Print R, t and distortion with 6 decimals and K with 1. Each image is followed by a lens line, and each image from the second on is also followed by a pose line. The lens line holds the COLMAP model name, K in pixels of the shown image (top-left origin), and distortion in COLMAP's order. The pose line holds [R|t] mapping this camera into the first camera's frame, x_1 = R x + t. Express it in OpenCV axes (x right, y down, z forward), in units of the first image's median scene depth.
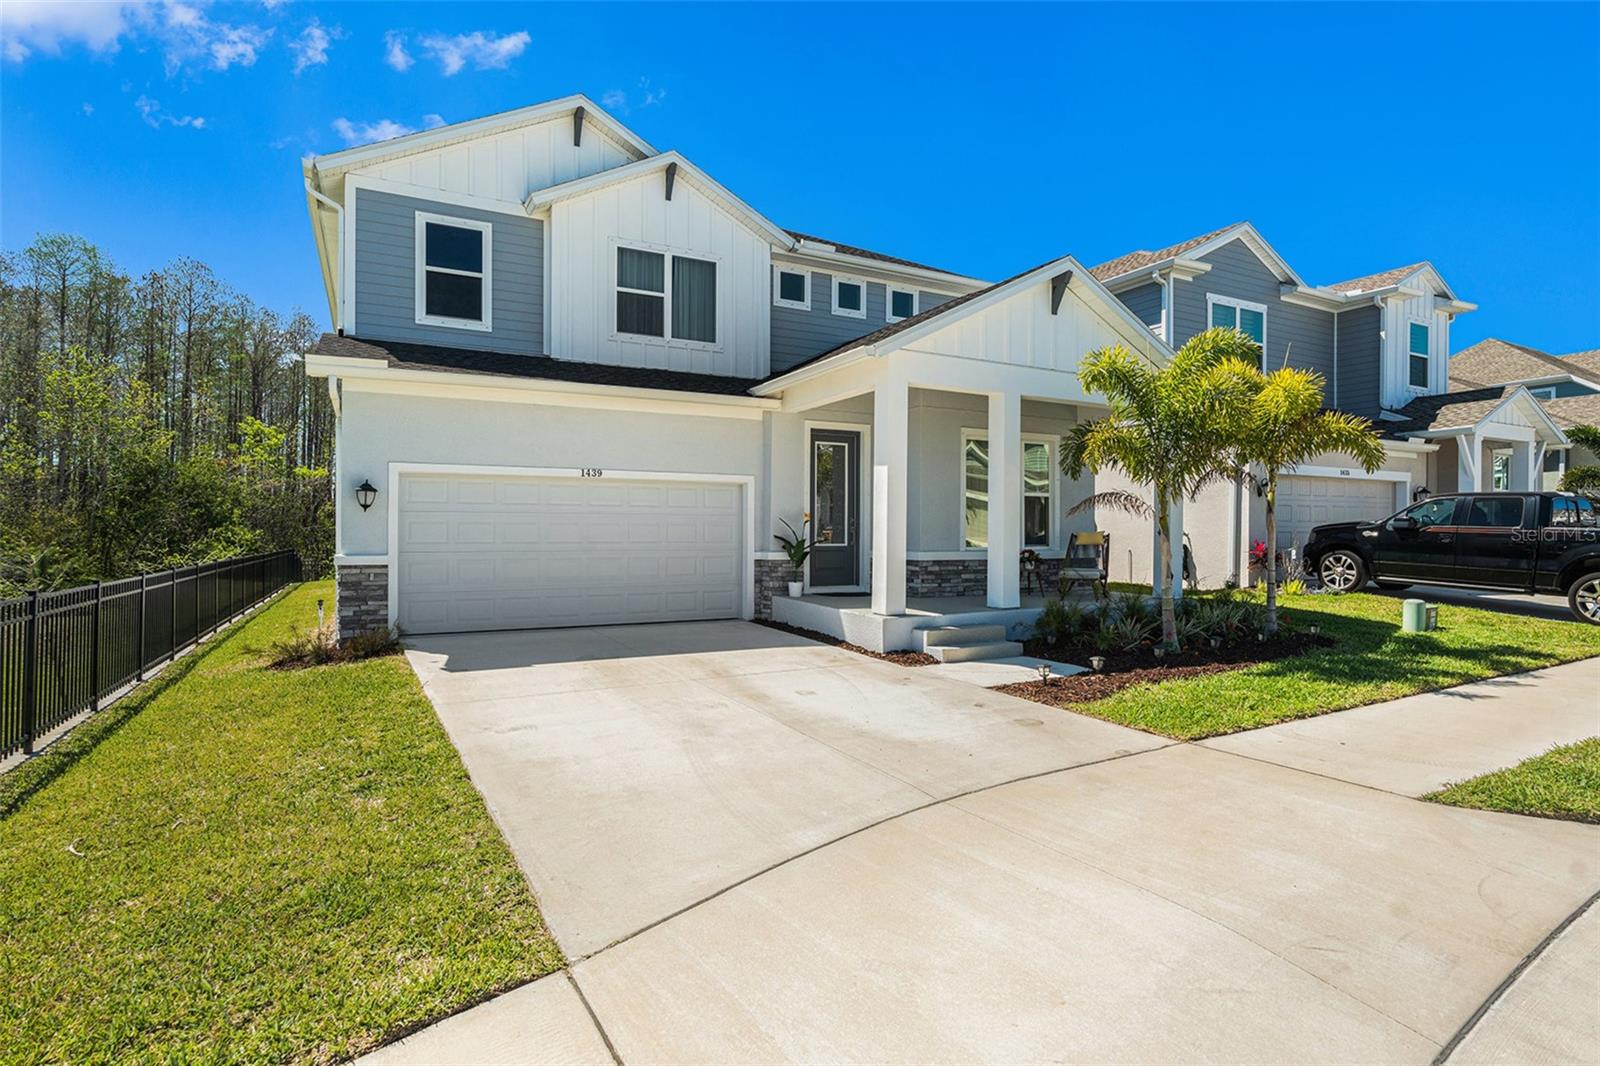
lens RADIAL K [[827.7, 0, 804.7], [0, 827.7, 529.6], [0, 0, 1]] dist [-0.001677, -0.000520]
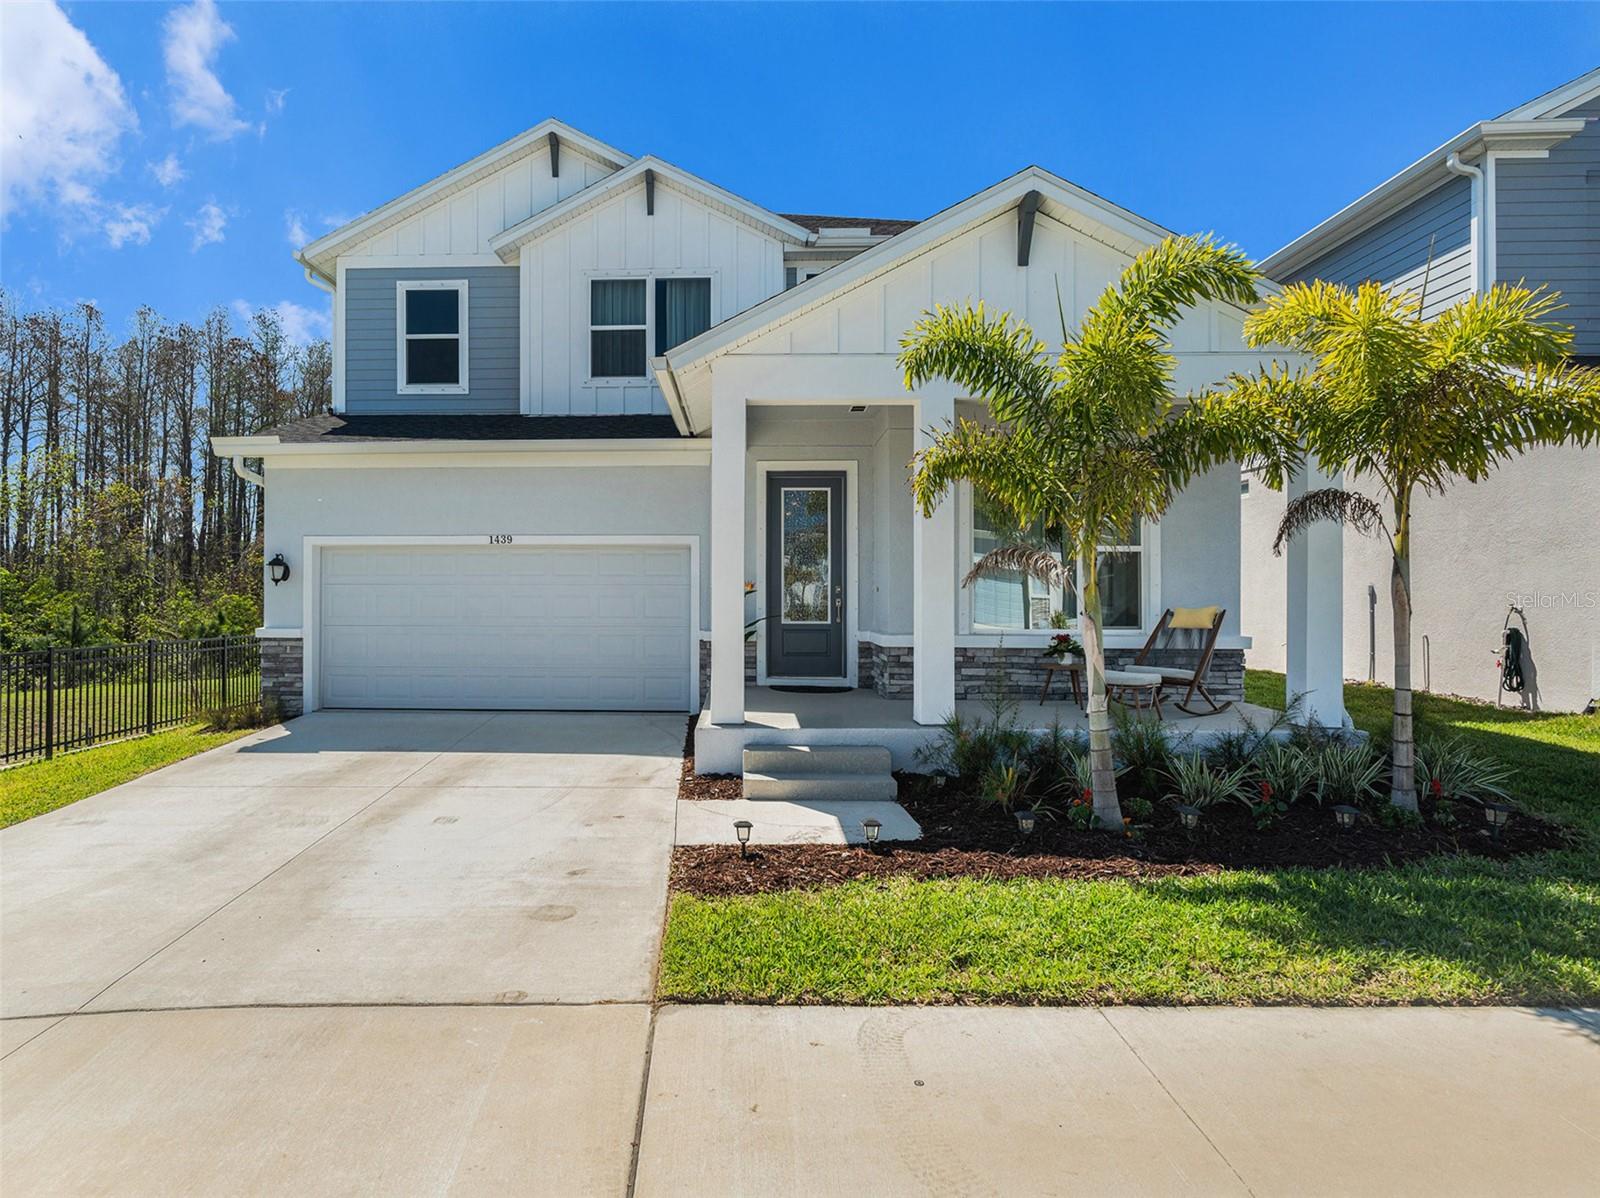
lens RADIAL K [[907.5, 0, 702.4], [0, 907.5, 599.5], [0, 0, 1]] dist [-0.002596, -0.000271]
pose [[0.859006, 0.001158, -0.511964, 0.390150], [0.001774, 0.999985, 0.005238, -0.007508], [0.511962, -0.005408, 0.858991, 0.243112]]
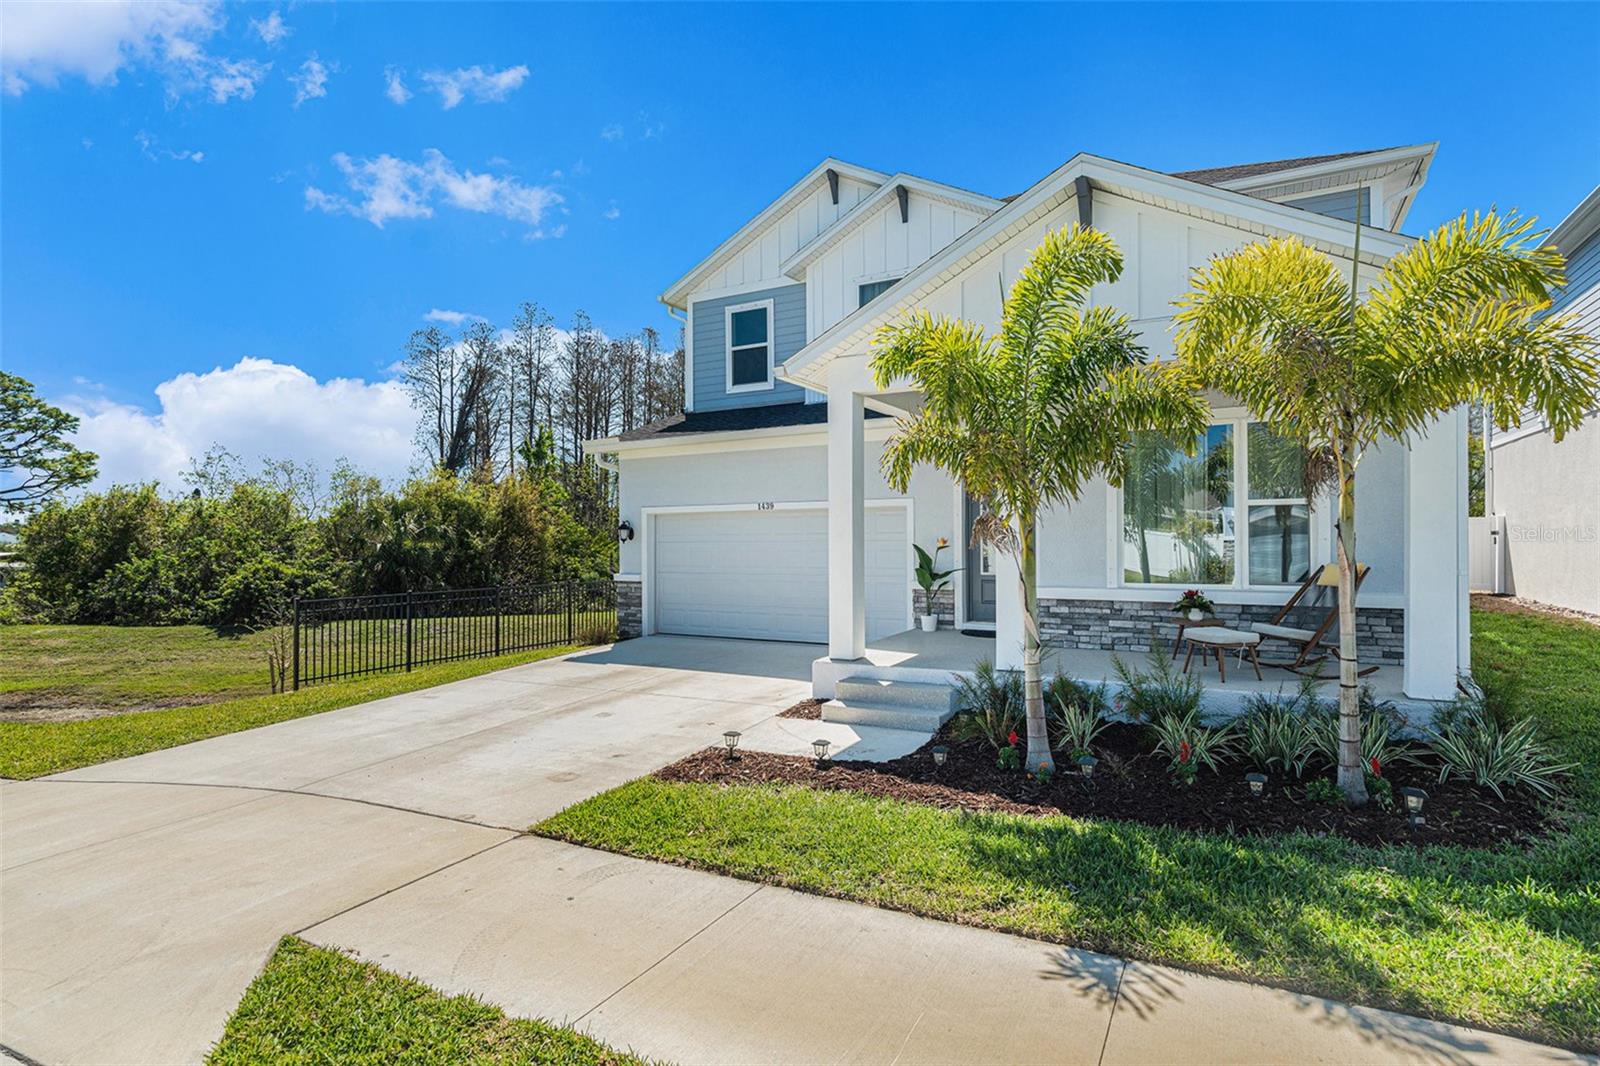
lens RADIAL K [[825.6, 0, 795.0], [0, 825.6, 534.9], [0, 0, 1]] dist [-0.004847, -0.000631]
pose [[0.539918, -0.011277, -0.841642, 0.648726], [0.012115, 0.999911, -0.005626, -0.019758], [0.841630, -0.007159, 0.540007, 0.381089]]
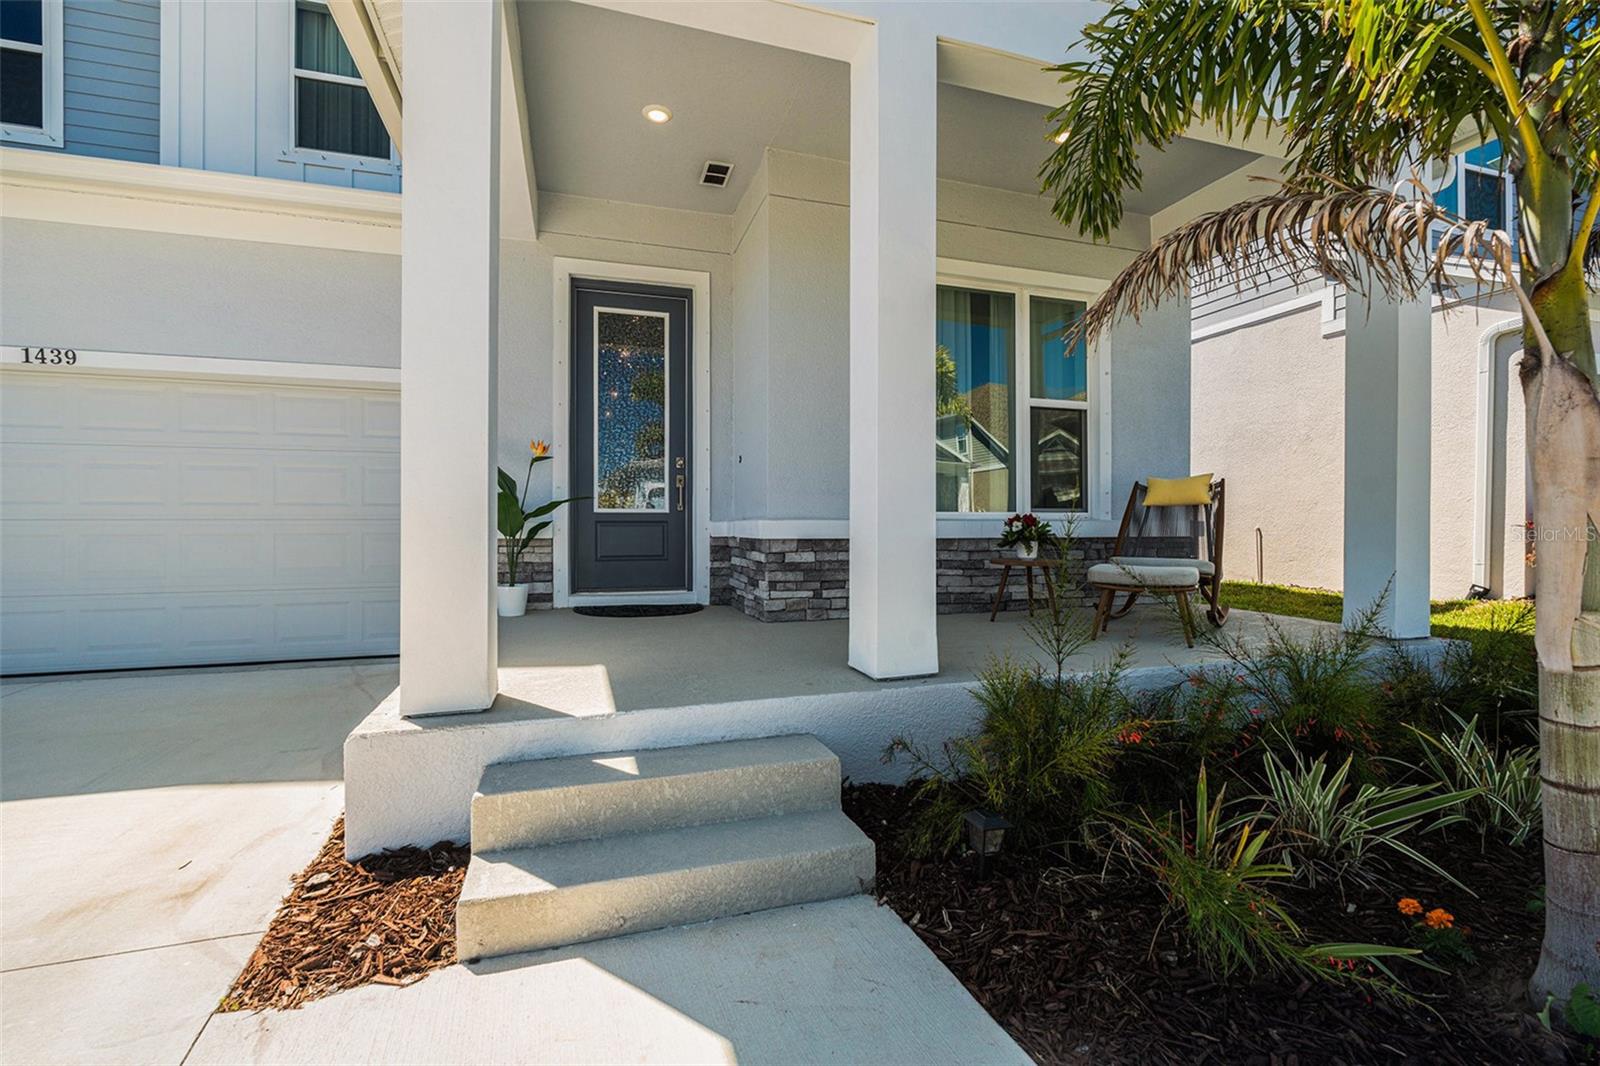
lens RADIAL K [[711.7, 0, 804.5], [0, 711.7, 520.8], [0, 0, 1]] dist [0.002418, -0.000044]
pose [[0.984400, -0.006114, -0.175837, 0.221613], [0.005245, 0.999972, -0.005406, 0.028512], [0.175865, 0.004400, 0.984404, 0.605796]]
